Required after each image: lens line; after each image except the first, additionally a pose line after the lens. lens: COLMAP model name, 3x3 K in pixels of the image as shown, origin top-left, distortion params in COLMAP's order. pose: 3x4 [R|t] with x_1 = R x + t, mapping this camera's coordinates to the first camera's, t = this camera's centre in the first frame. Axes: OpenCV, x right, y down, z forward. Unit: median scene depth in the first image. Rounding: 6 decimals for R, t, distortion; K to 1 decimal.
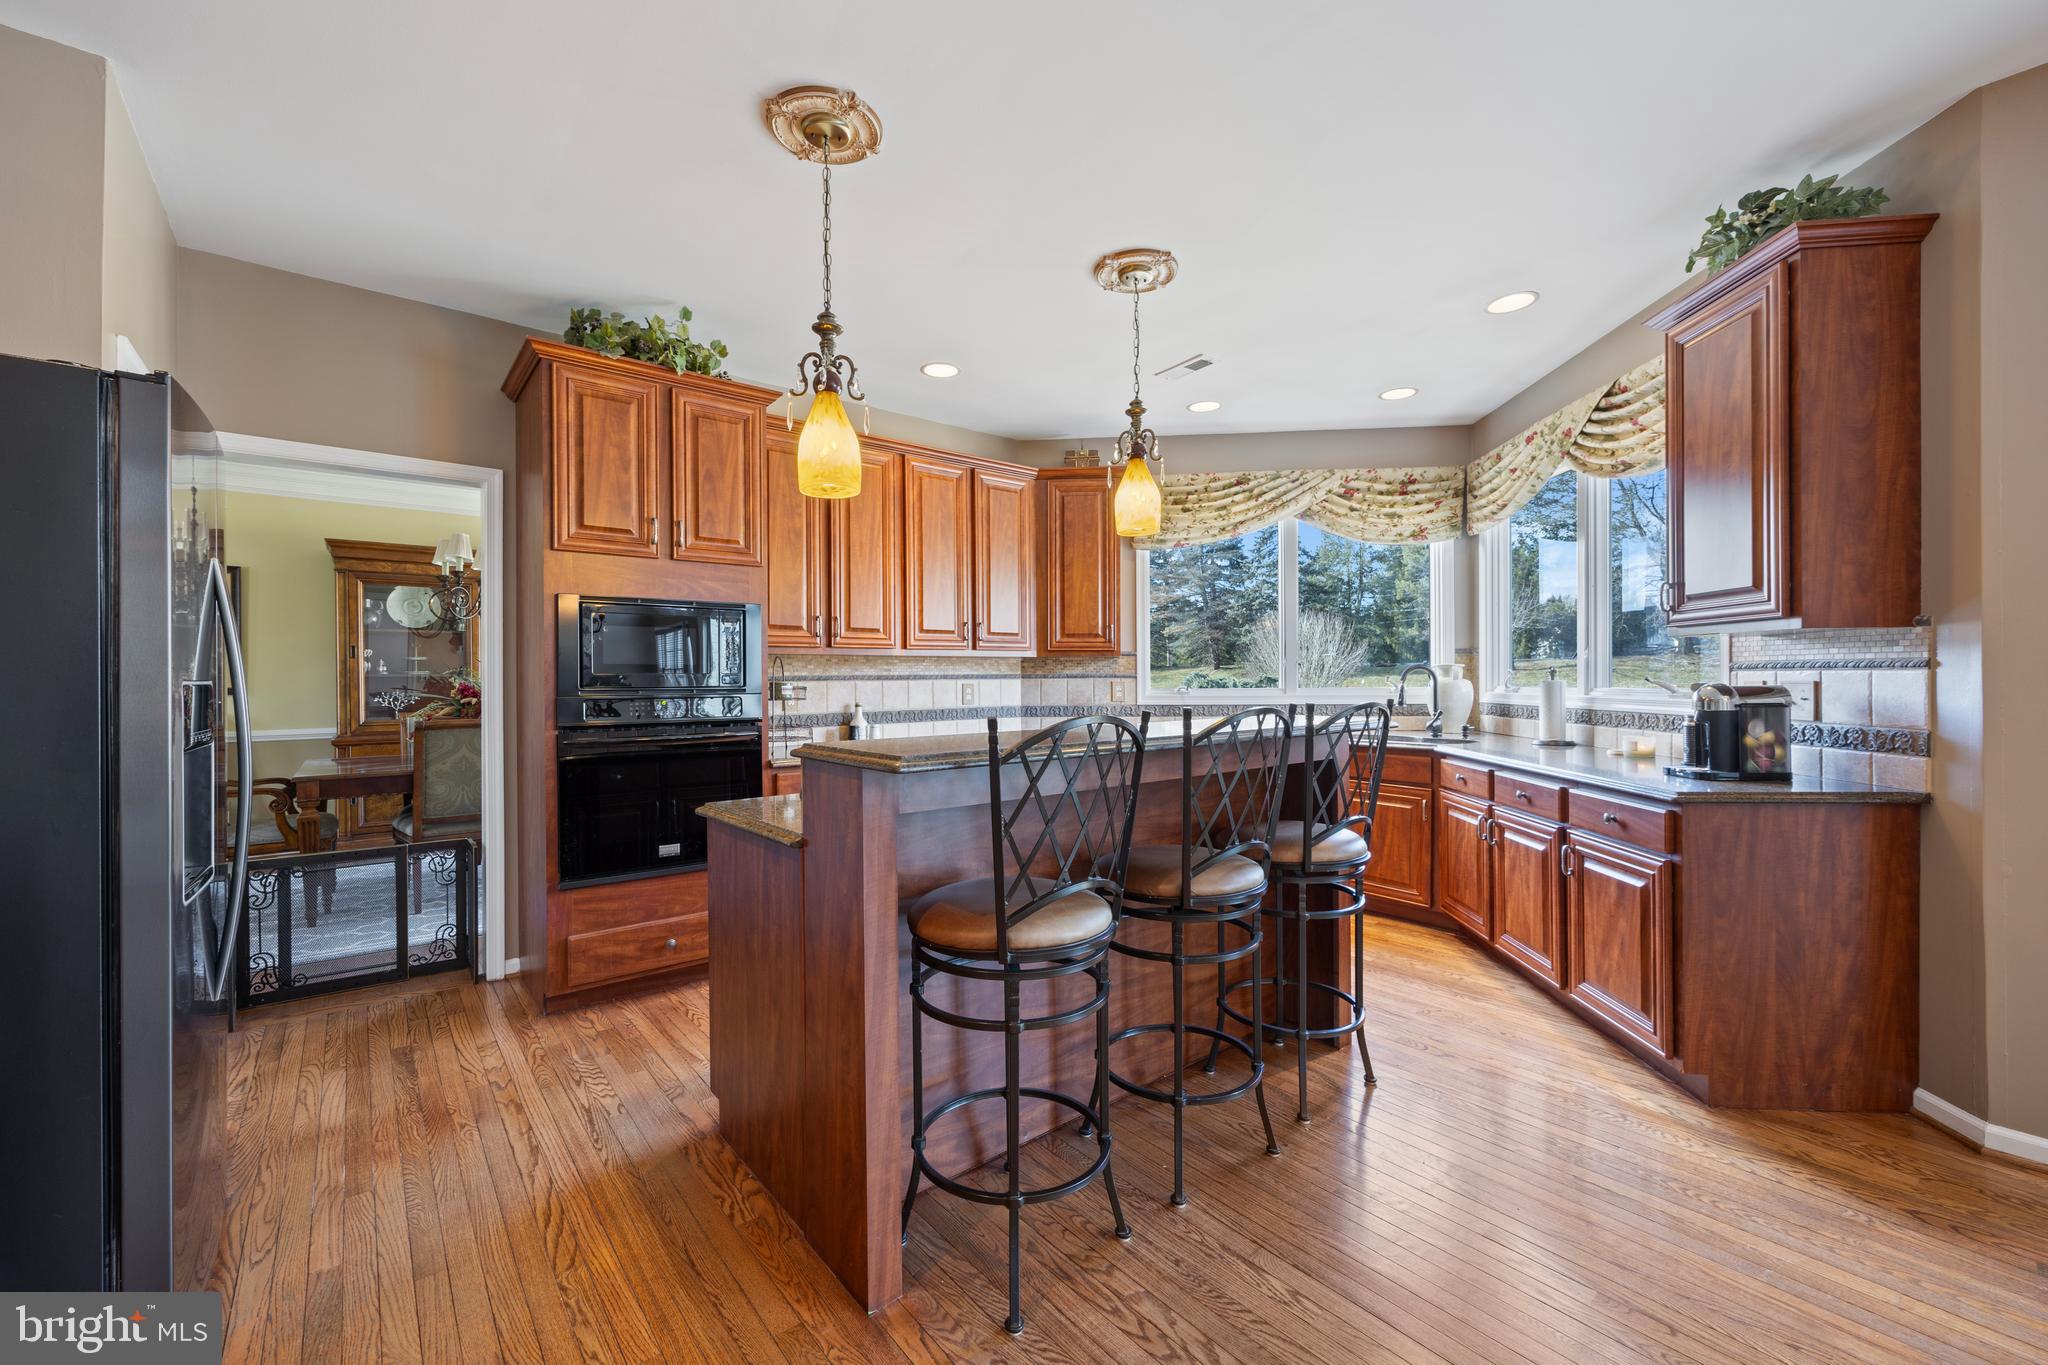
lens RADIAL K [[819.2, 0, 1017.5], [0, 819.2, 680.7], [0, 0, 1]] dist [-0.002728, 0.000559]
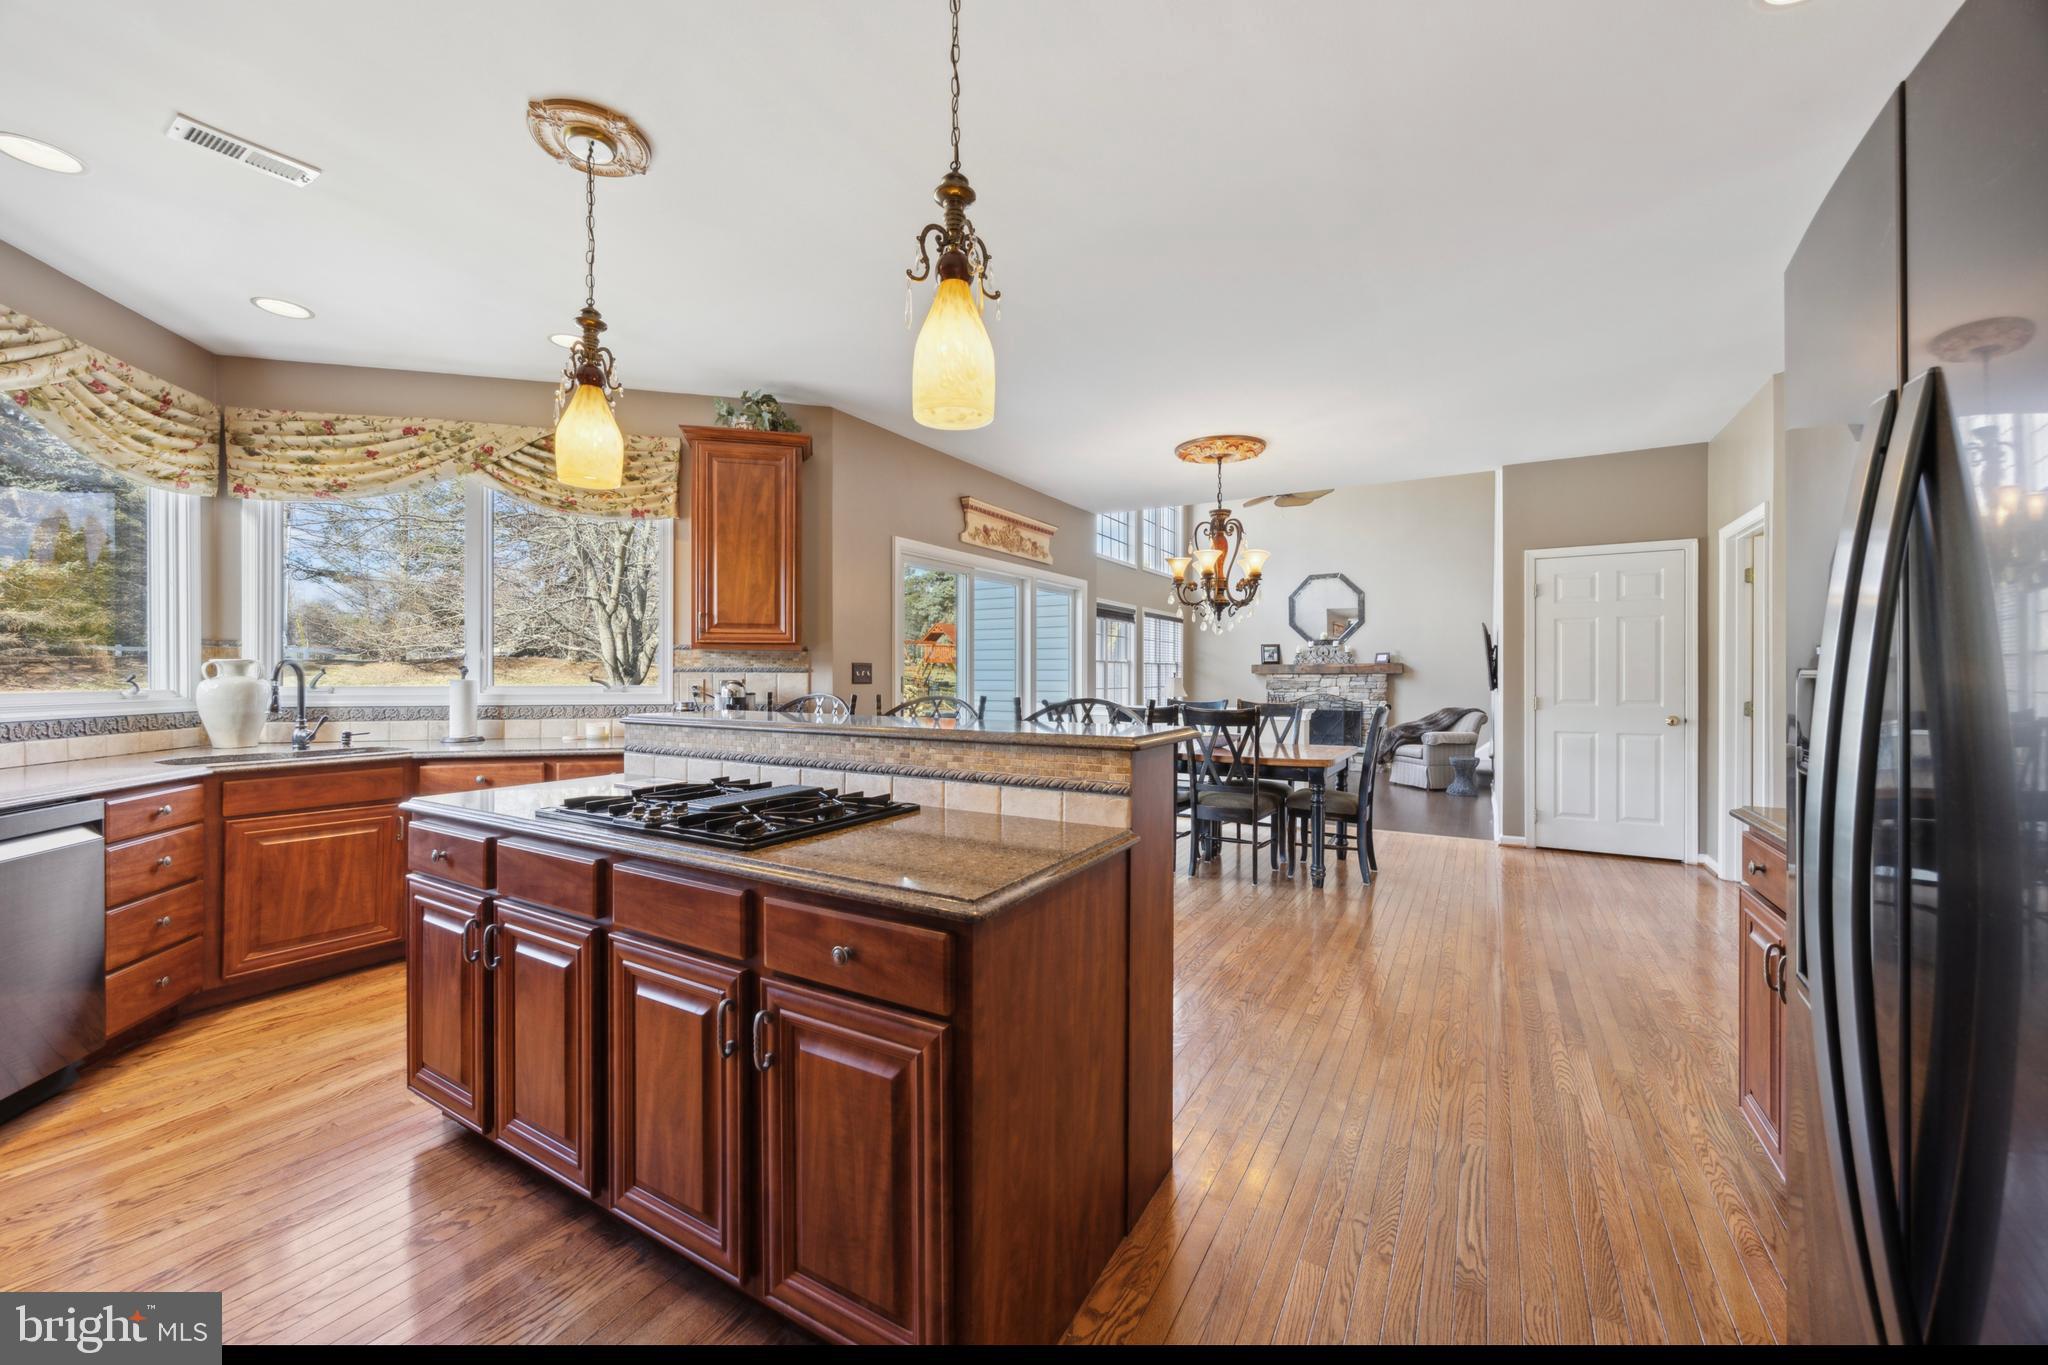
lens RADIAL K [[781.9, 0, 1015.1], [0, 781.9, 680.0], [0, 0, 1]] dist [-0.002624, -0.000758]
pose [[-0.339390, 0.001476, 0.940645, -0.521470], [0.004215, 0.999991, -0.000048, 0.003248], [-0.940636, 0.003949, -0.339393, 0.684119]]
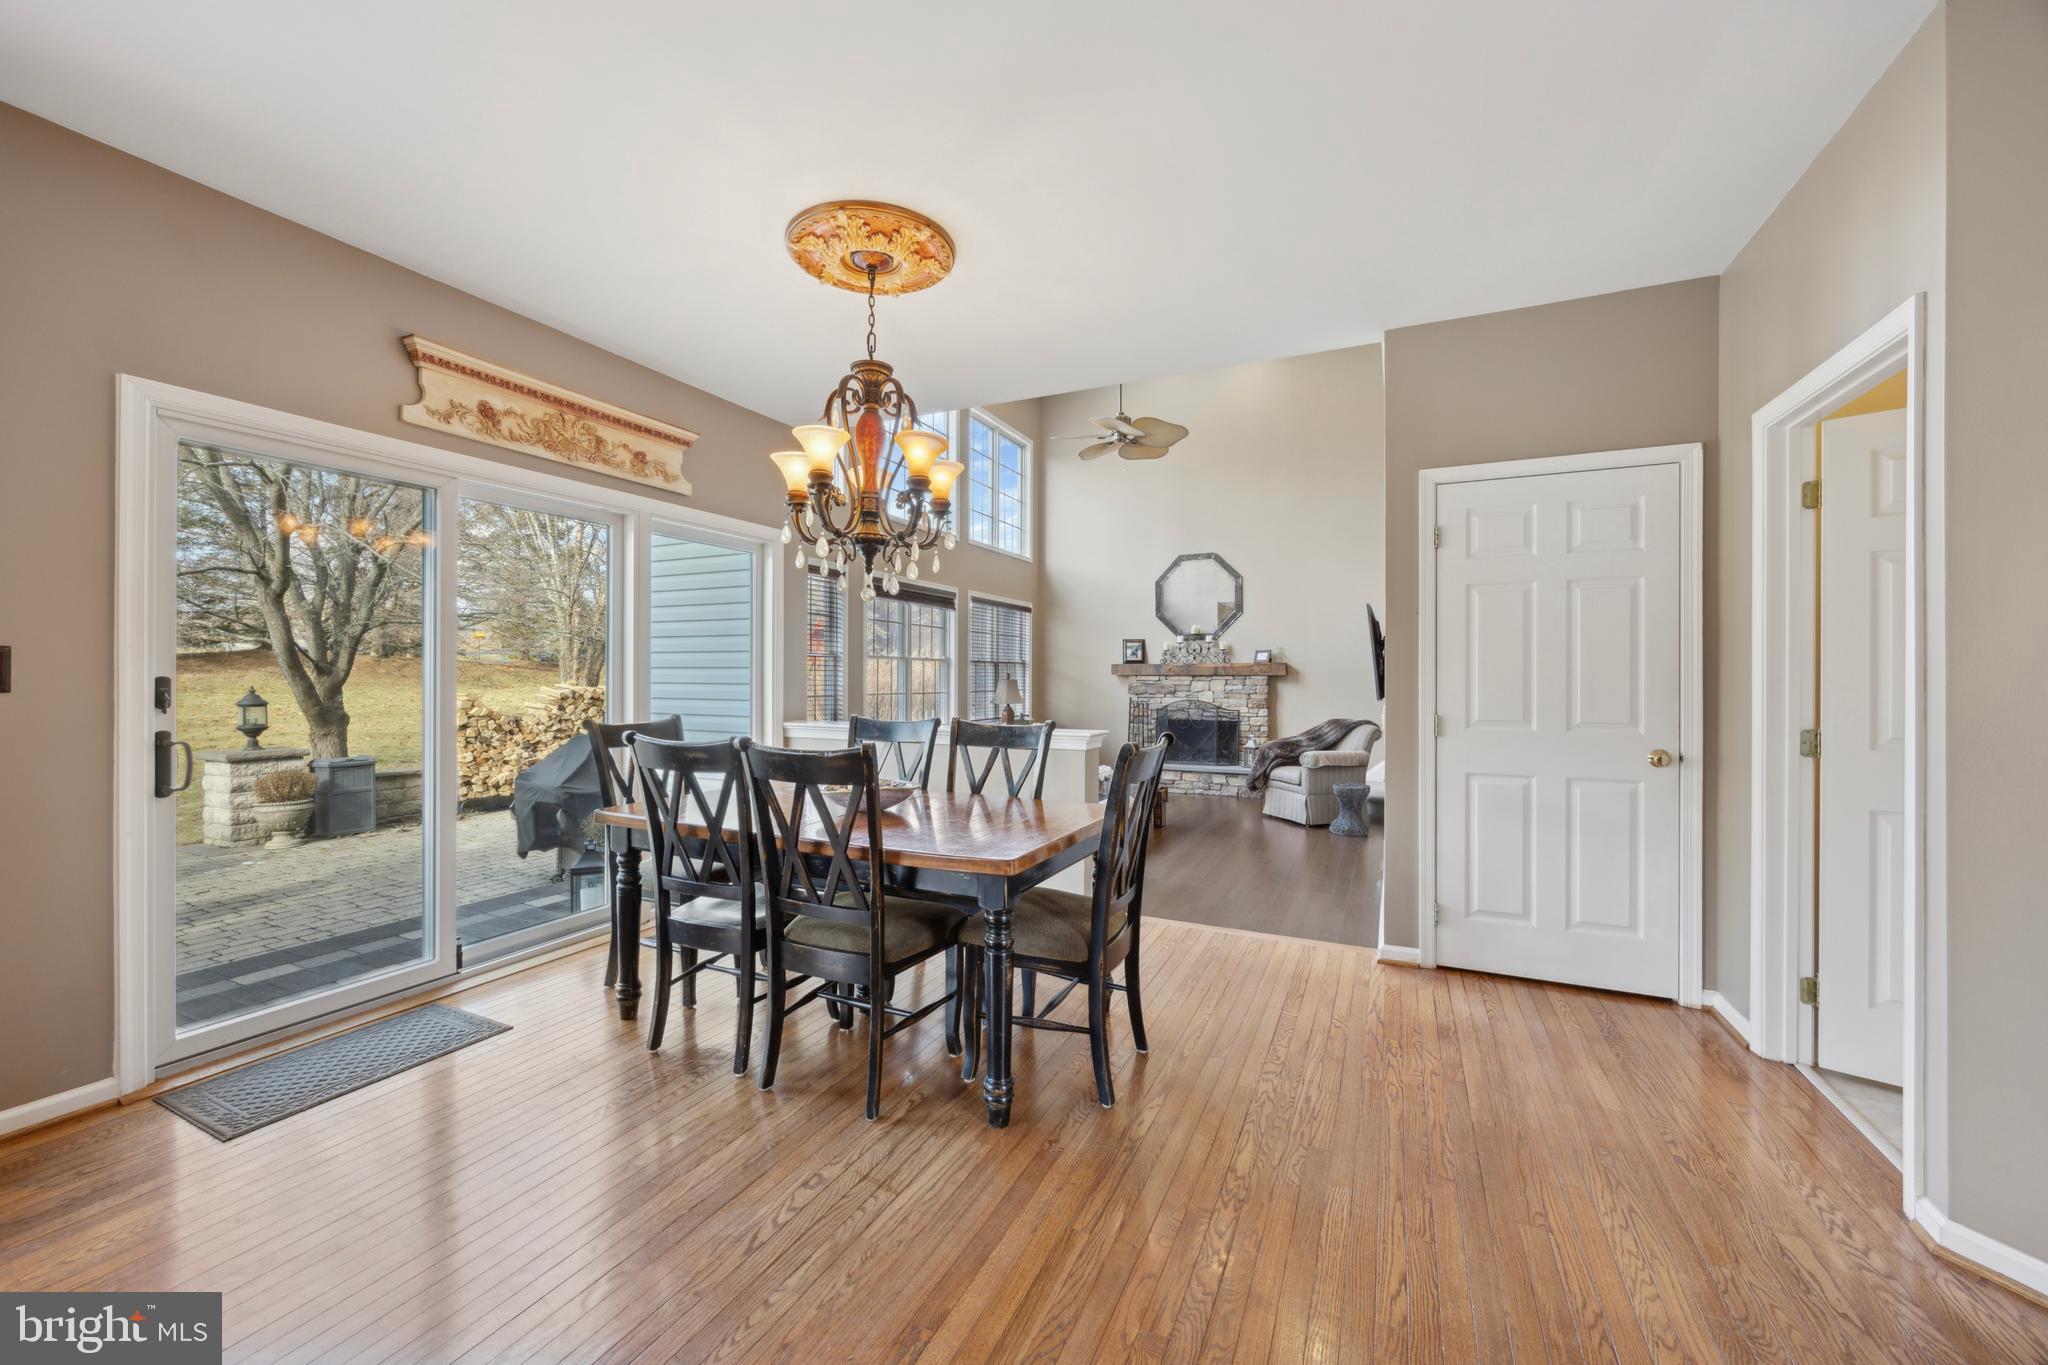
lens RADIAL K [[781.9, 0, 1018.4], [0, 781.9, 679.2], [0, 0, 1]] dist [-0.002624, -0.000758]
pose [[-0.423552, 0.002317, 0.905869, -0.076641], [0.001036, 0.999997, -0.002073, 0.000404], [-0.905871, 0.000060, -0.423553, 0.072523]]
